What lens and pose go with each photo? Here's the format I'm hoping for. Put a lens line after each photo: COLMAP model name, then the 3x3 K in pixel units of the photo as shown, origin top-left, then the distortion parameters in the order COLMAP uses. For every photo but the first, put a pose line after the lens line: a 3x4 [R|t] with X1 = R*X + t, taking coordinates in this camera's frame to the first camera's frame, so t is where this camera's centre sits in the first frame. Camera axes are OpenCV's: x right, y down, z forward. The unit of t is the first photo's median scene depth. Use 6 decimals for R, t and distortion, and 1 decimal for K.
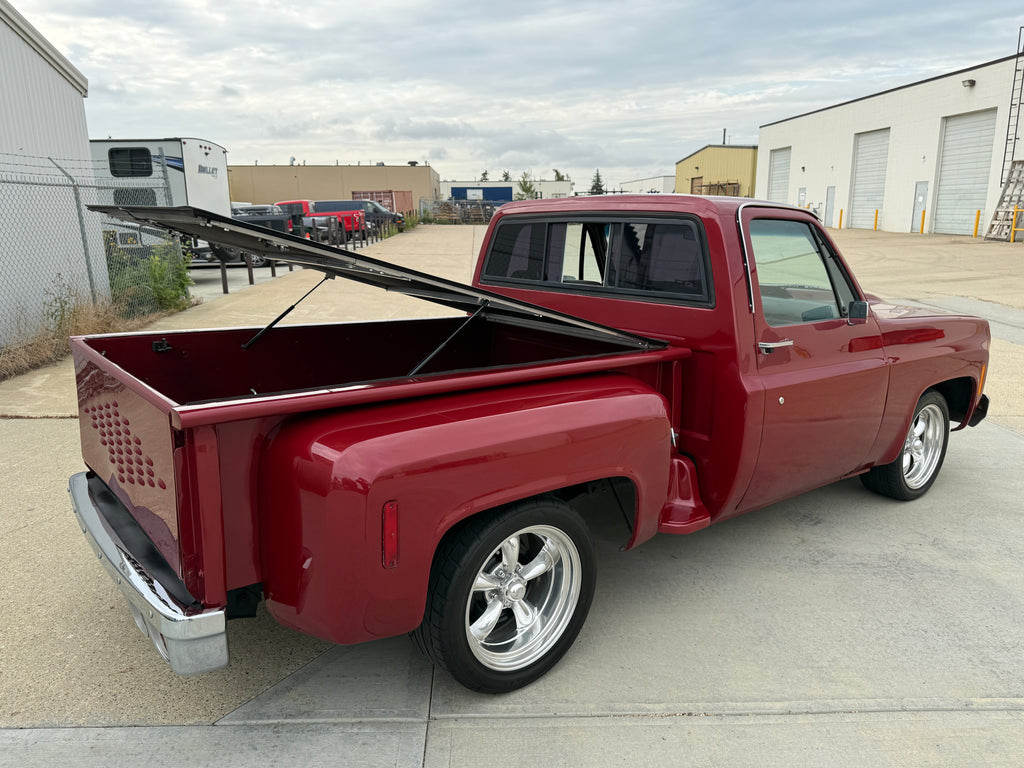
lens RADIAL K [[761.8, 0, 518.0], [0, 761.8, 384.5], [0, 0, 1]] dist [0.021259, -0.026070]
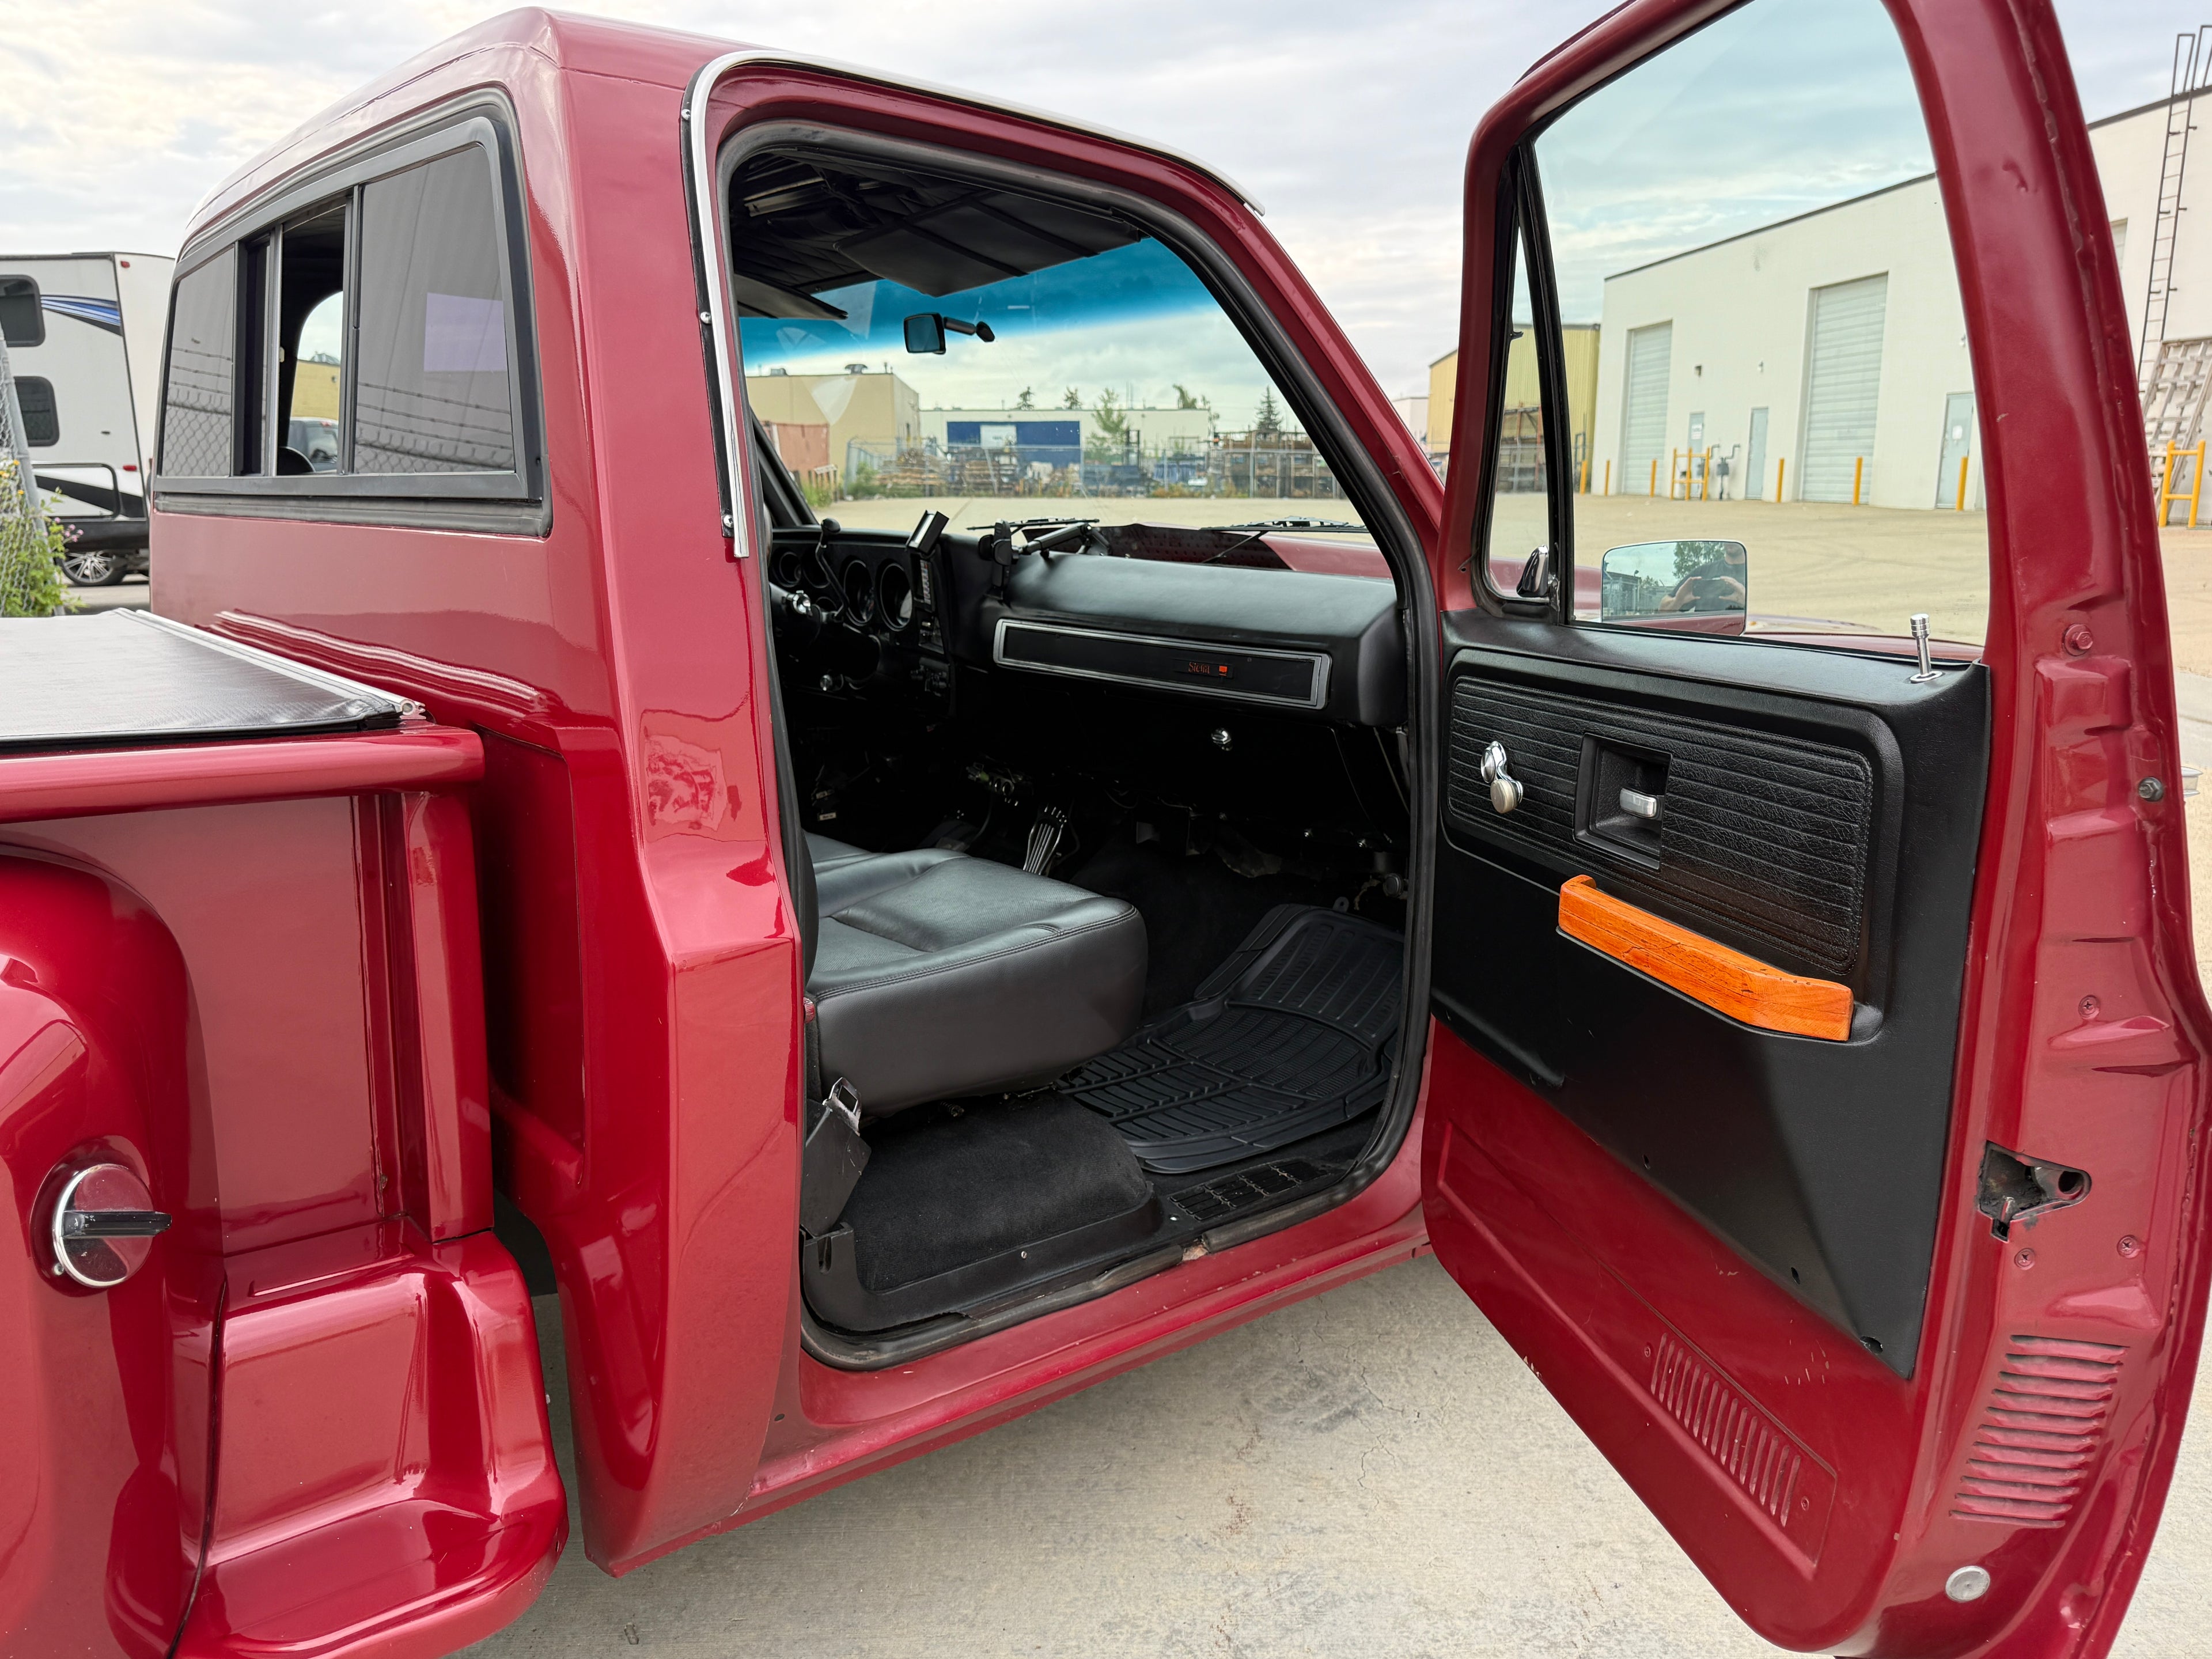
lens RADIAL K [[1645.5, 0, 1112.7], [0, 1645.5, 840.1], [0, 0, 1]] dist [0.021259, -0.026070]
pose [[0.999993, -0.001250, 0.003503, 0.043998], [0.001273, 0.999976, -0.006737, -0.001728], [-0.003495, 0.006741, 0.999971, 0.061466]]
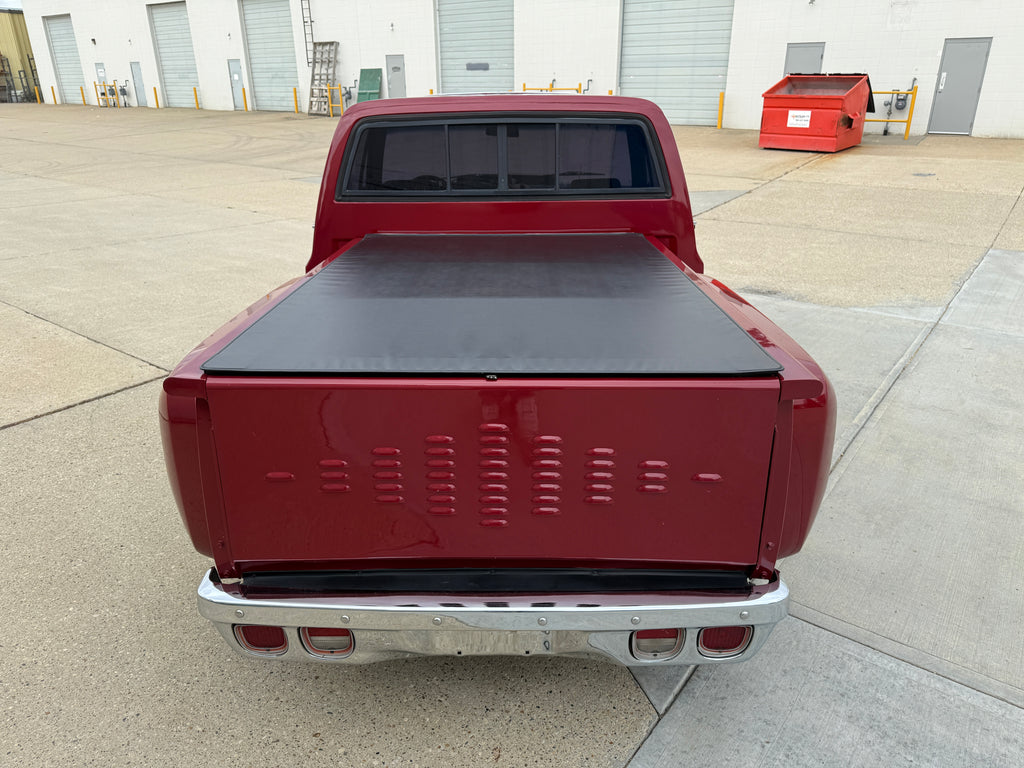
lens RADIAL K [[726.3, 0, 511.5], [0, 726.3, 381.7], [0, 0, 1]] dist [0.019990, -0.022831]
pose [[0.638687, -0.295405, 0.710503, -0.085191], [0.177416, 0.955027, 0.237588, -0.015097], [-0.748734, -0.025690, 0.662373, 0.046895]]
